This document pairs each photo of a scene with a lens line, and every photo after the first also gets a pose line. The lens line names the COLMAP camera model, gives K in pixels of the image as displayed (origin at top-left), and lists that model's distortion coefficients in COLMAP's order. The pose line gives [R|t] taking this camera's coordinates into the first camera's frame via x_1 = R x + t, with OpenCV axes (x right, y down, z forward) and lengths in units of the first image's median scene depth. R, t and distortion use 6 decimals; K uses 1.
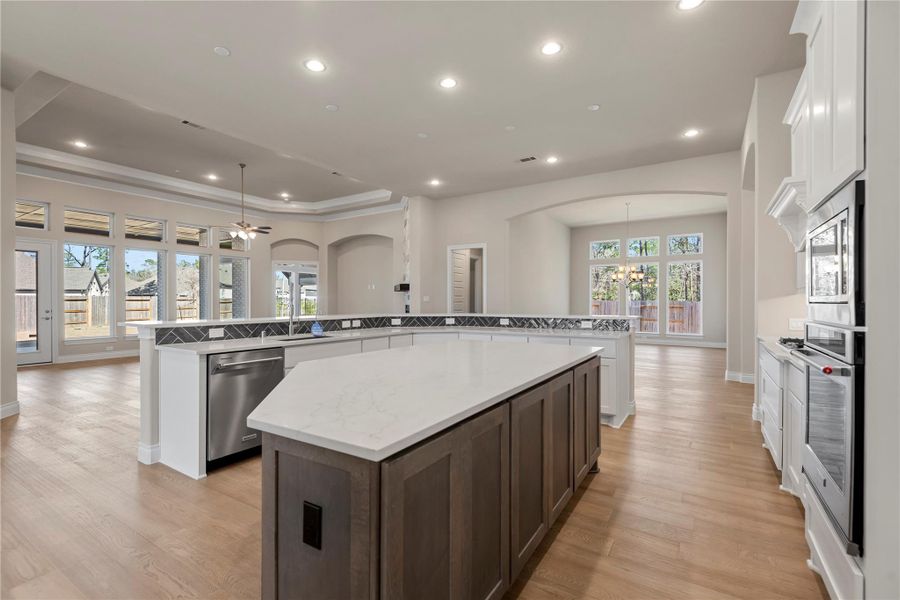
lens RADIAL K [[409.9, 0, 450.0], [0, 409.9, 300.0], [0, 0, 1]] dist [0.025235, -0.012560]
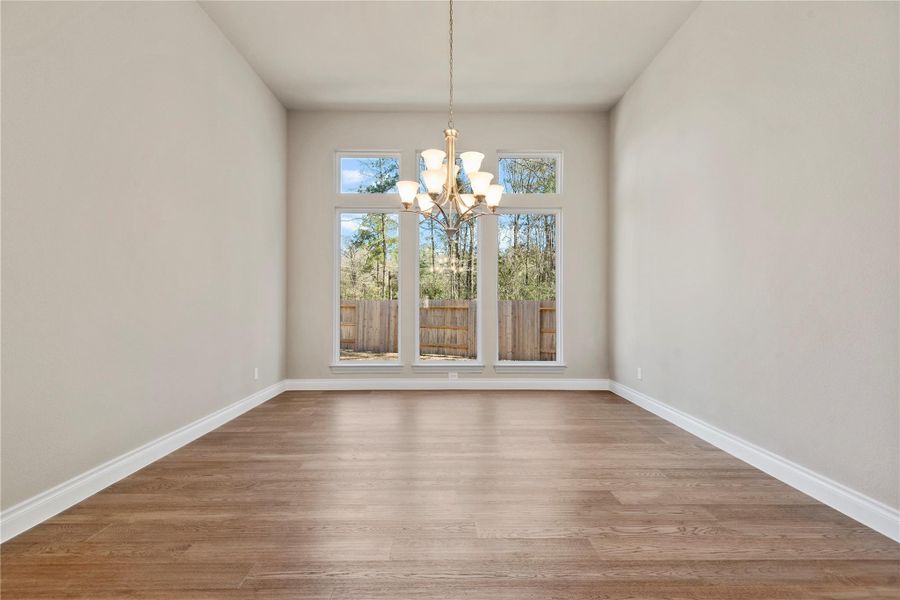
lens RADIAL K [[409.9, 0, 450.0], [0, 409.9, 300.0], [0, 0, 1]] dist [0.025235, -0.012560]
pose [[0.838962, 0.004635, 0.544170, 0.077954], [-0.002527, 0.999986, -0.004622, -0.007584], [-0.544183, 0.002503, 0.838963, 0.228379]]
